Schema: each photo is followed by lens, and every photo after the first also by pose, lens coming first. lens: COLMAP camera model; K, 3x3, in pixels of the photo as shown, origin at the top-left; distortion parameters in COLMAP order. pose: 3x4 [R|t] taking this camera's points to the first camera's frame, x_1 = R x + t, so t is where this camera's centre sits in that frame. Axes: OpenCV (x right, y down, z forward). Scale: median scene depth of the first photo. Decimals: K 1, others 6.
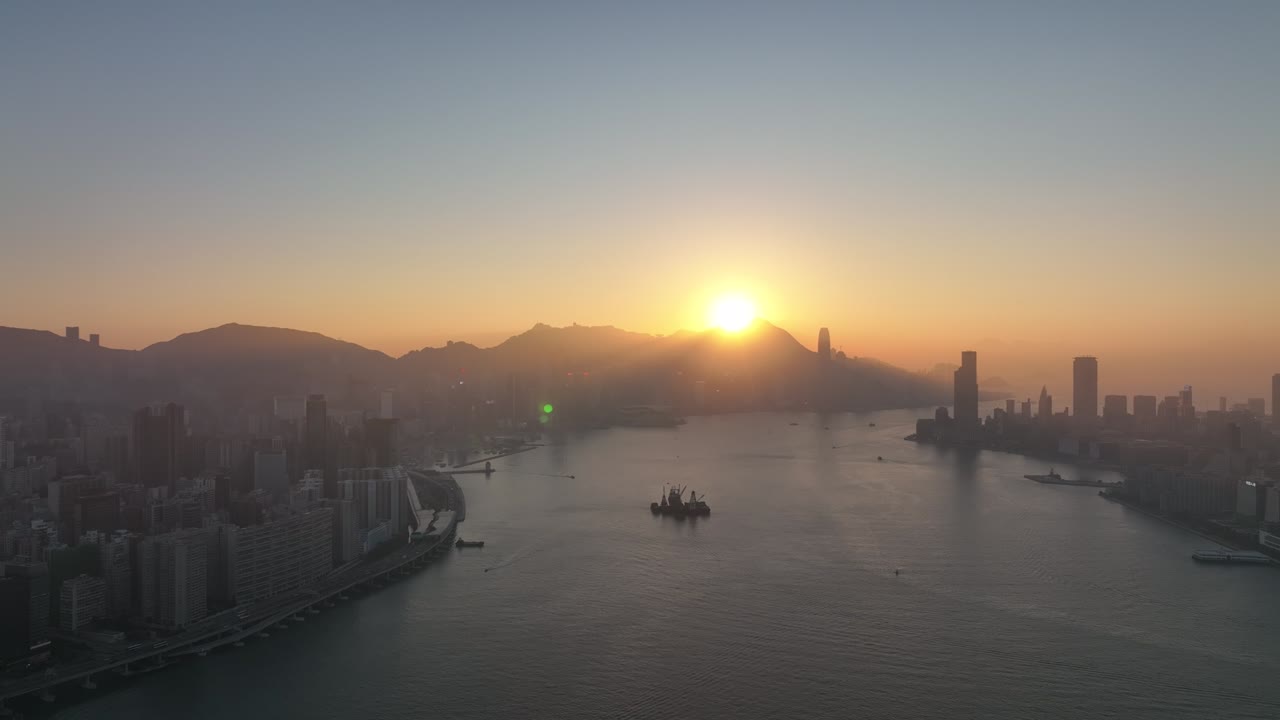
lens RADIAL K [[1017.1, 0, 642.4], [0, 1017.1, 359.8], [0, 0, 1]] dist [0.019791, -0.016239]
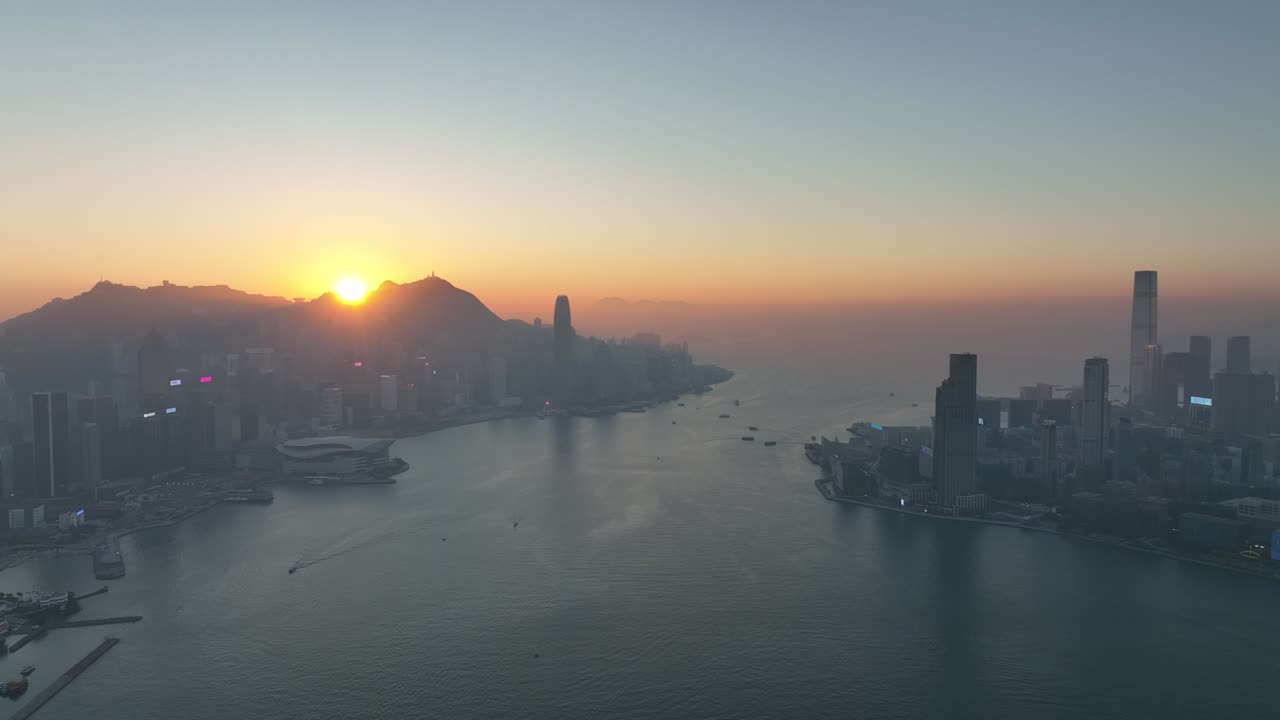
lens RADIAL K [[1017.1, 0, 632.5], [0, 1017.1, 355.8], [0, 0, 1]] dist [0.019791, -0.016239]
pose [[0.929074, -0.017858, 0.369462, -0.031541], [0.001527, 0.999011, 0.044447, -0.017381], [-0.369890, -0.040730, 0.928182, 0.292197]]
